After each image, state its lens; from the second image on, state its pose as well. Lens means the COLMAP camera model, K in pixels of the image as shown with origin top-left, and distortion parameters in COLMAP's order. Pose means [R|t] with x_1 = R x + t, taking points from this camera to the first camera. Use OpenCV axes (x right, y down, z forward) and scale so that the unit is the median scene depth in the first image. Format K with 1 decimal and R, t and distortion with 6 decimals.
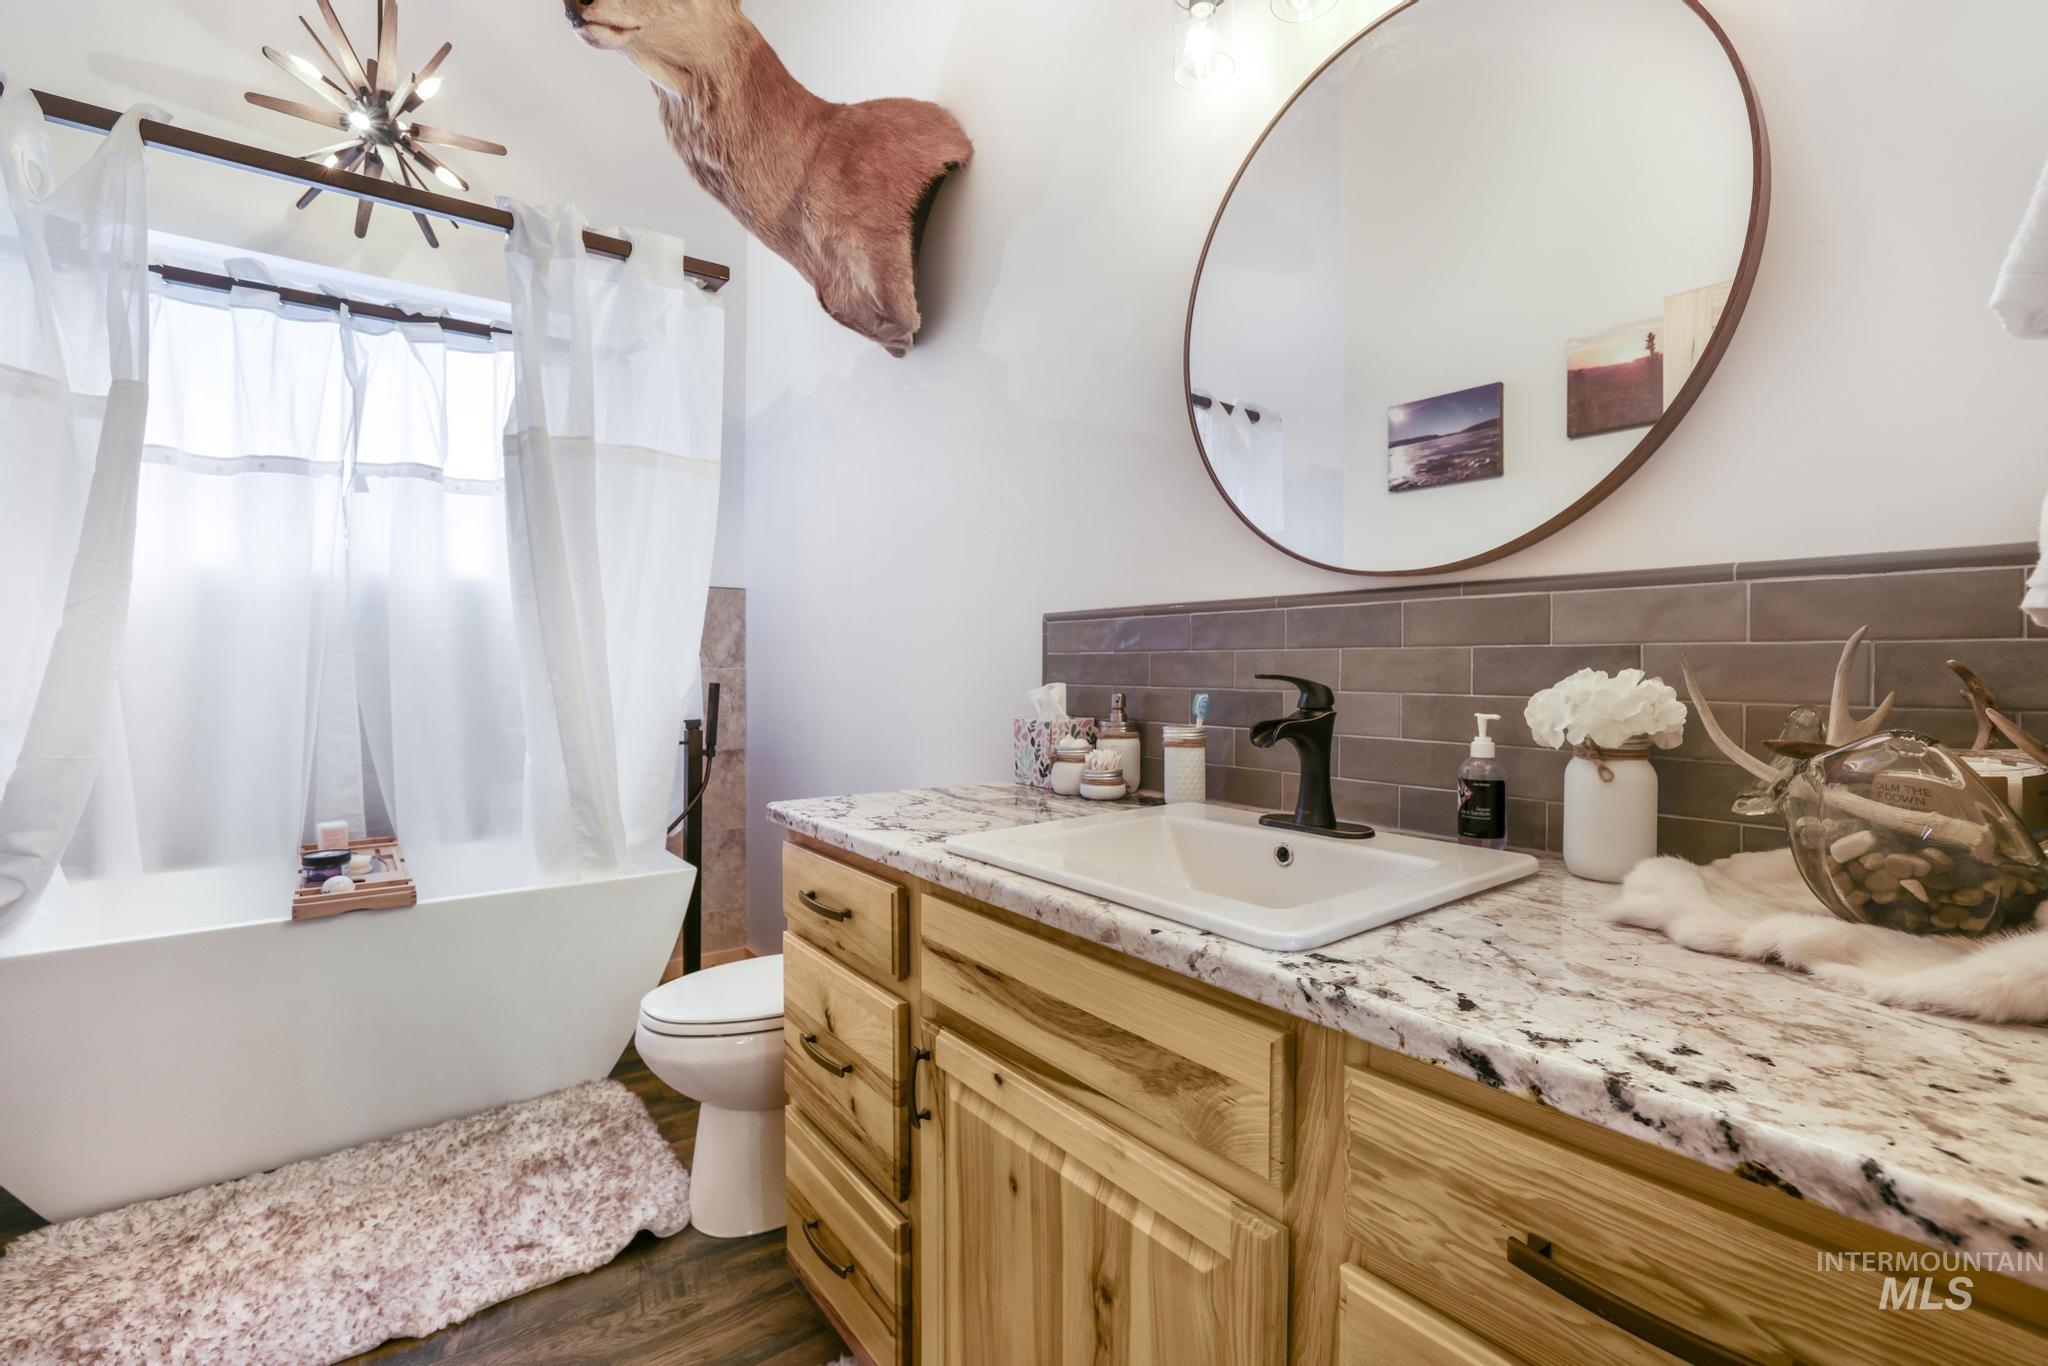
lens RADIAL K [[915.1, 0, 1077.7], [0, 915.1, 675.1], [0, 0, 1]] dist [-0.042247, 0.012403]
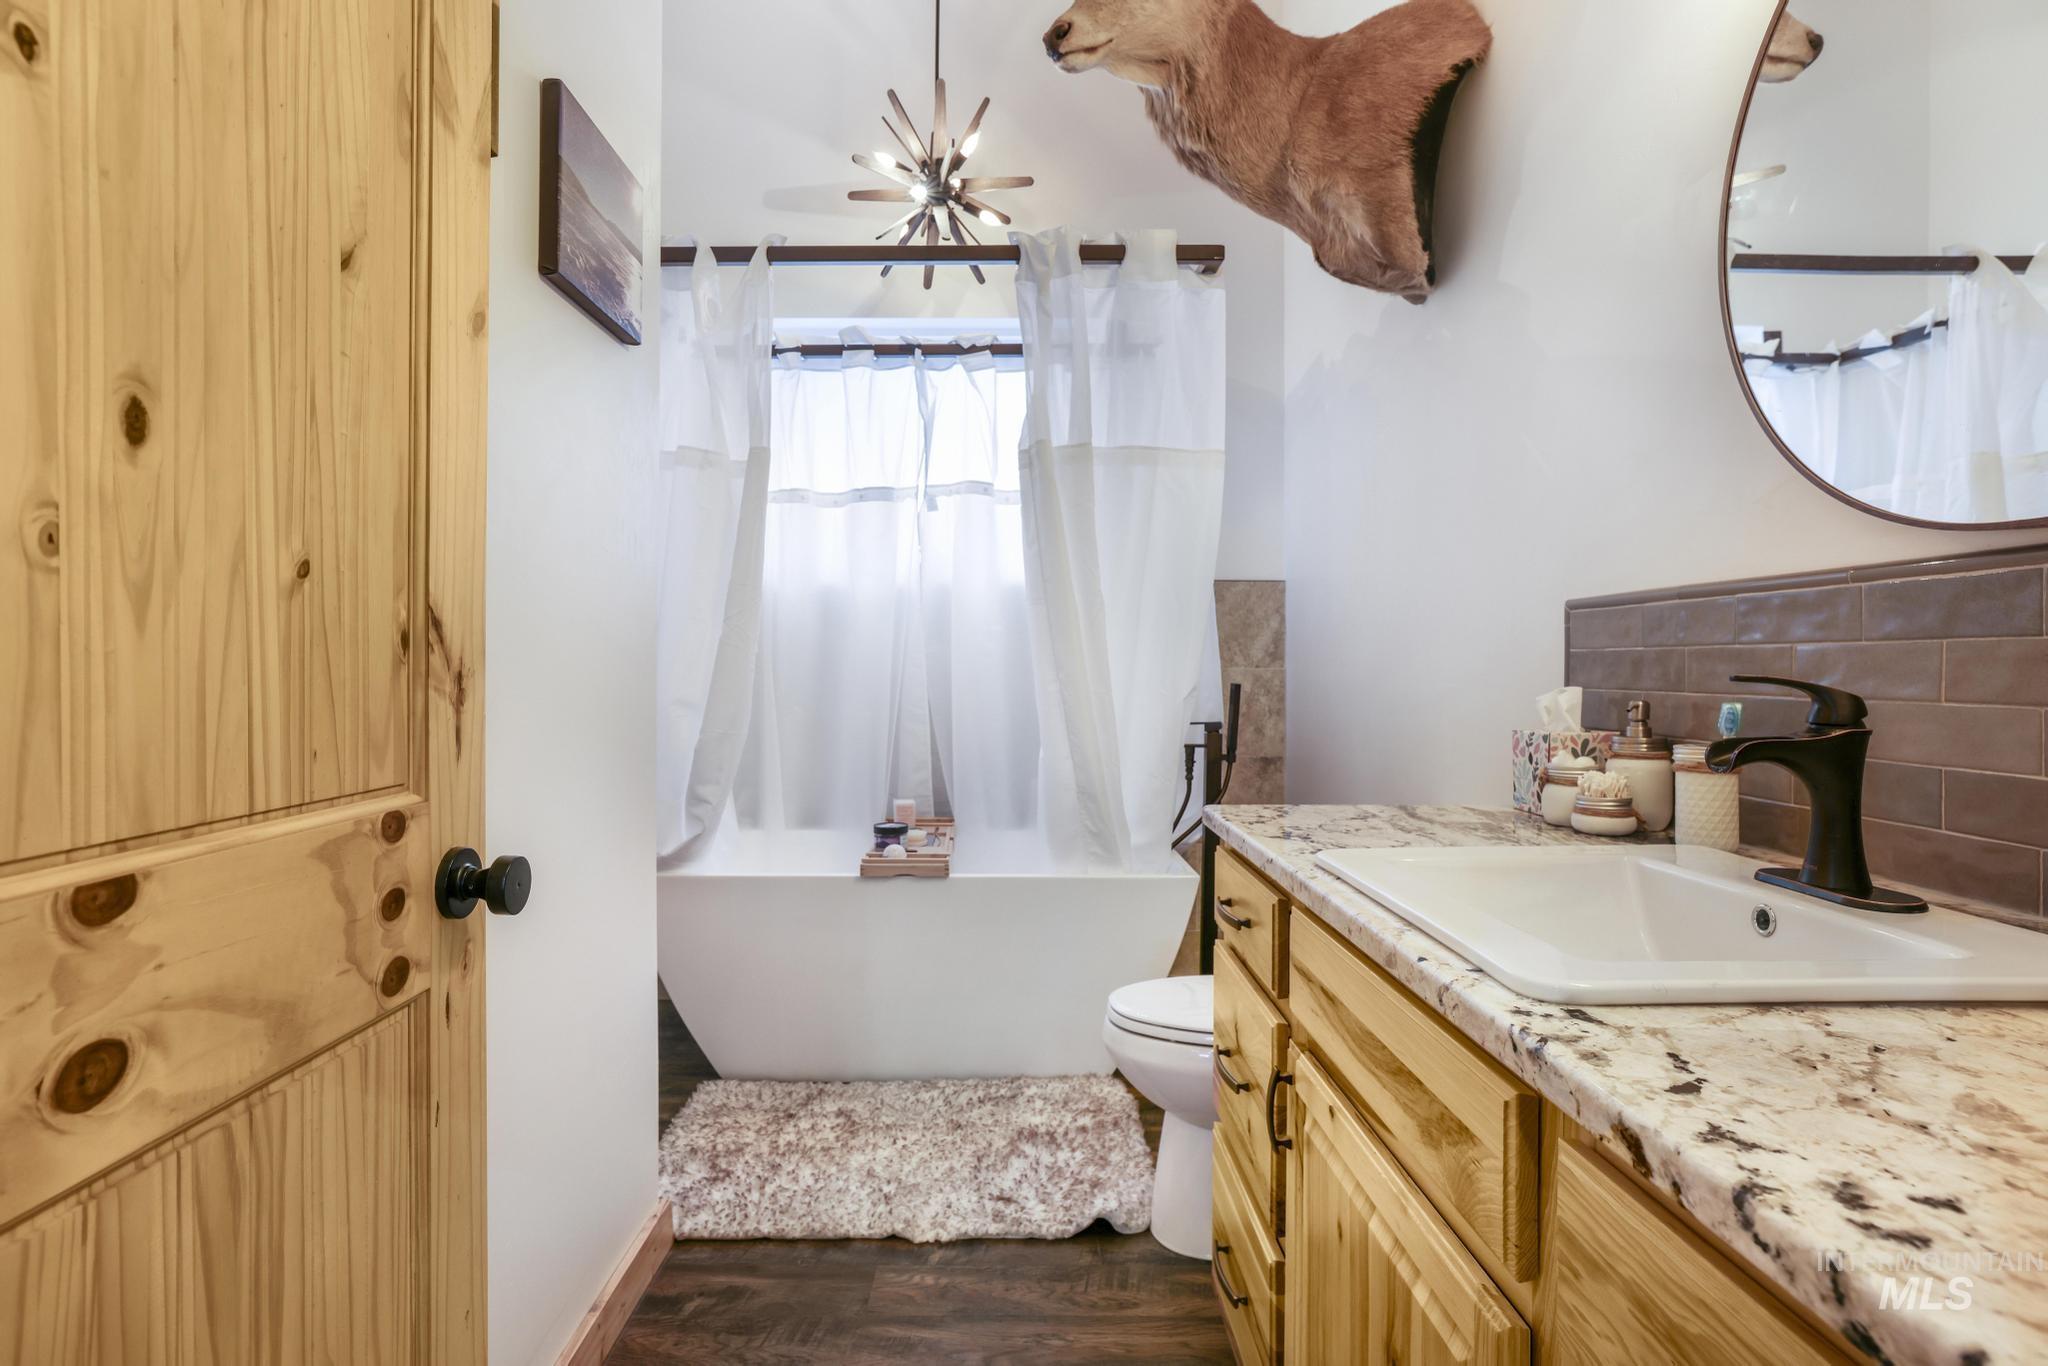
lens RADIAL K [[1081.2, 0, 1026.1], [0, 1081.2, 668.6], [0, 0, 1]] dist [-0.033768, 0.014394]
pose [[0.799630, 0.003504, -0.600483, 0.171497], [-0.008465, 0.999949, -0.005437, 0.001806], [0.600434, 0.009430, 0.799619, -0.032593]]
